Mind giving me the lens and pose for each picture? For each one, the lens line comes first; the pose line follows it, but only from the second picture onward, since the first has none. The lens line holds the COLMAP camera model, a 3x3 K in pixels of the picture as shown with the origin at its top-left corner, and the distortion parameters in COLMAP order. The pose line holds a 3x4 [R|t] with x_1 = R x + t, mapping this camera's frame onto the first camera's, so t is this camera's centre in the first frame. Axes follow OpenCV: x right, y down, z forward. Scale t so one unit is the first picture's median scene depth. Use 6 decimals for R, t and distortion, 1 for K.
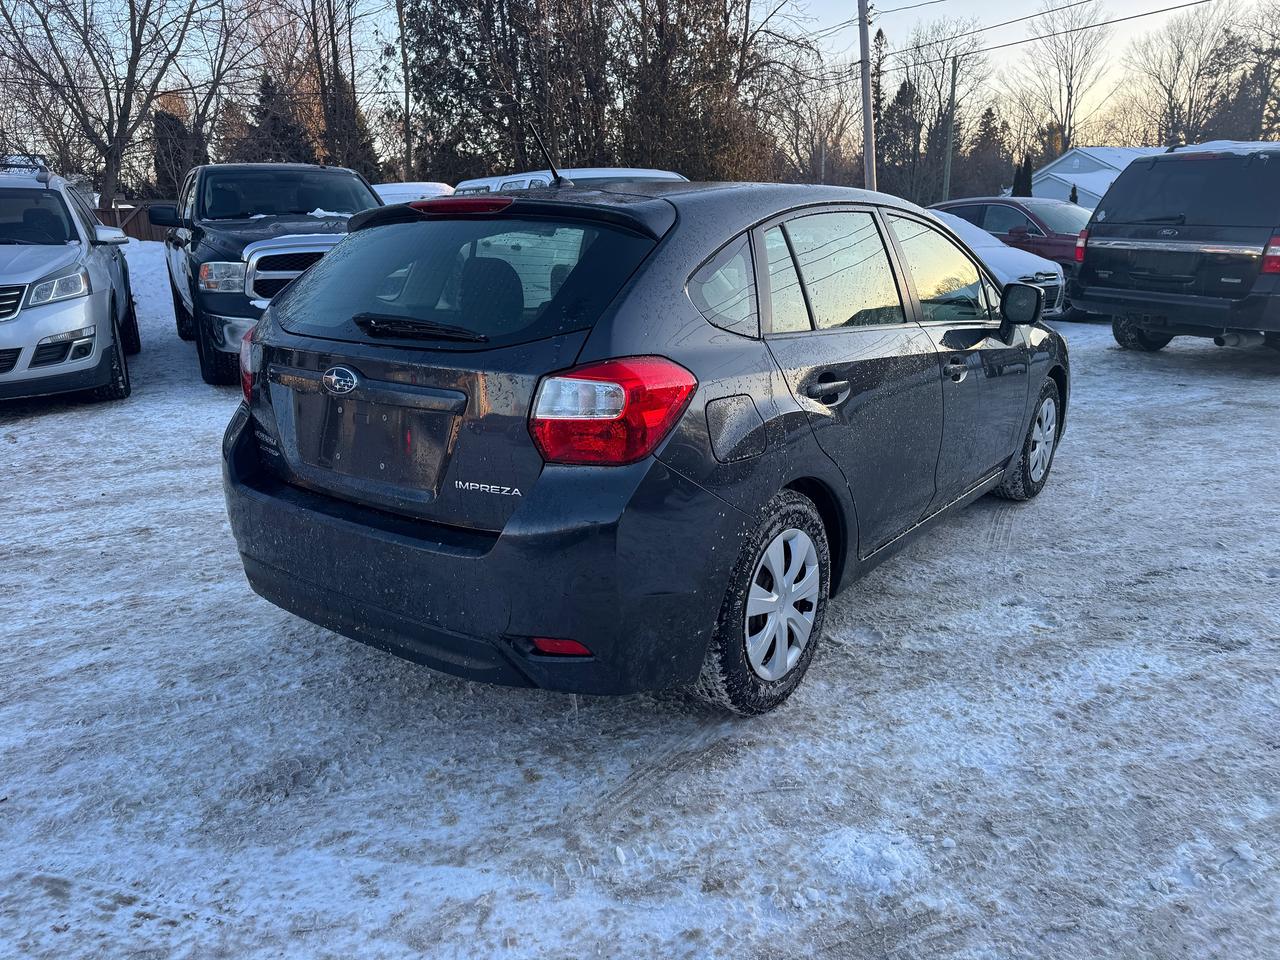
lens RADIAL K [[875.4, 0, 632.8], [0, 875.4, 476.5], [0, 0, 1]] dist [0.035599, -0.043434]
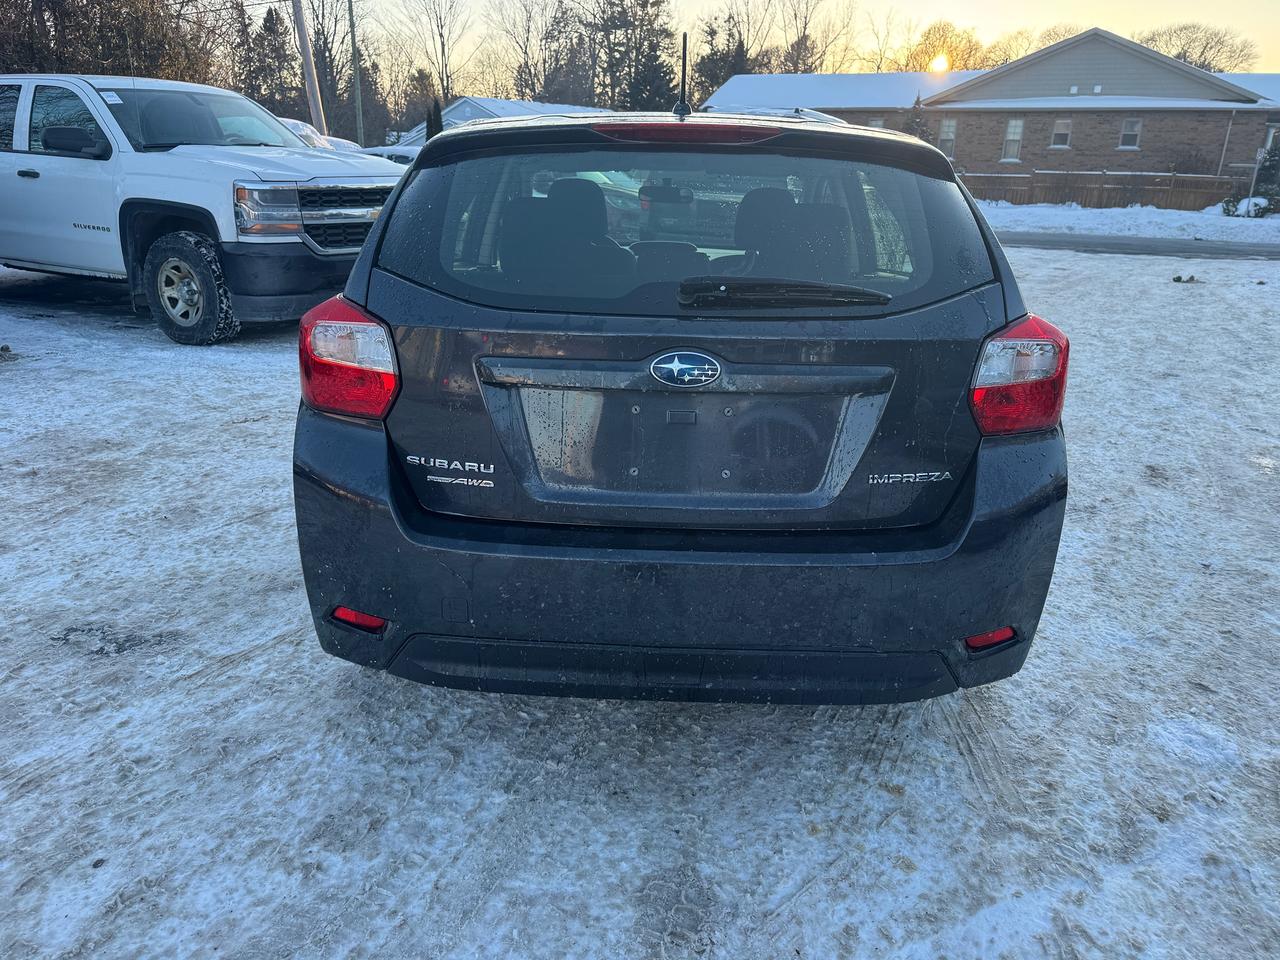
lens RADIAL K [[875.4, 0, 632.8], [0, 875.4, 476.5], [0, 0, 1]] dist [0.035599, -0.043434]
pose [[0.810561, -0.161762, 0.562871, -0.786006], [0.126690, 0.986772, 0.101146, -0.098628], [-0.571787, -0.010675, 0.820333, 0.414530]]
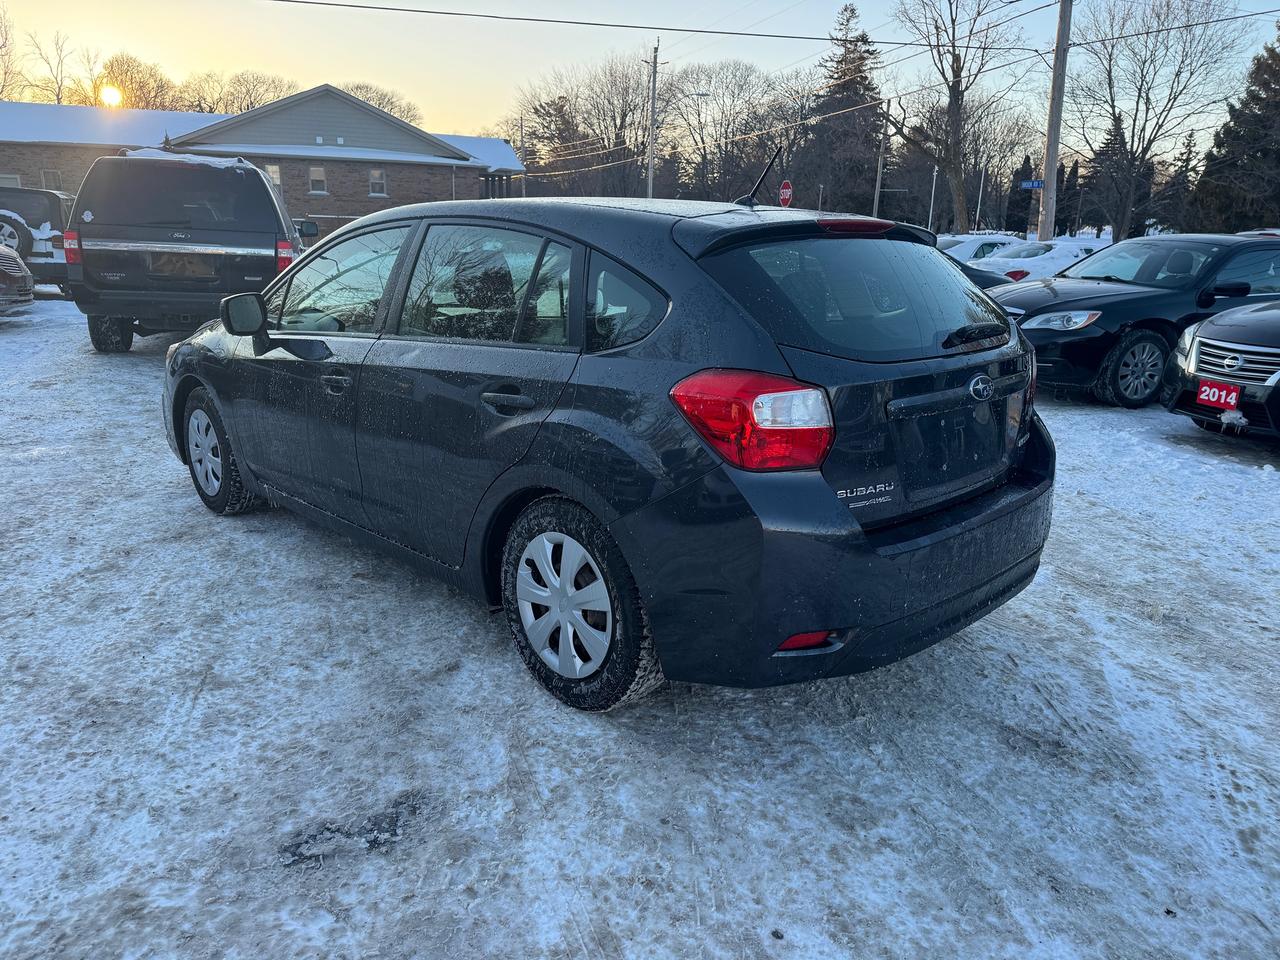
lens RADIAL K [[875.4, 0, 632.8], [0, 875.4, 476.5], [0, 0, 1]] dist [0.035599, -0.043434]
pose [[0.169238, -0.247474, 0.954000, -1.465673], [0.241809, 0.948803, 0.203230, -0.331846], [-0.955451, 0.196291, 0.220415, 1.181249]]
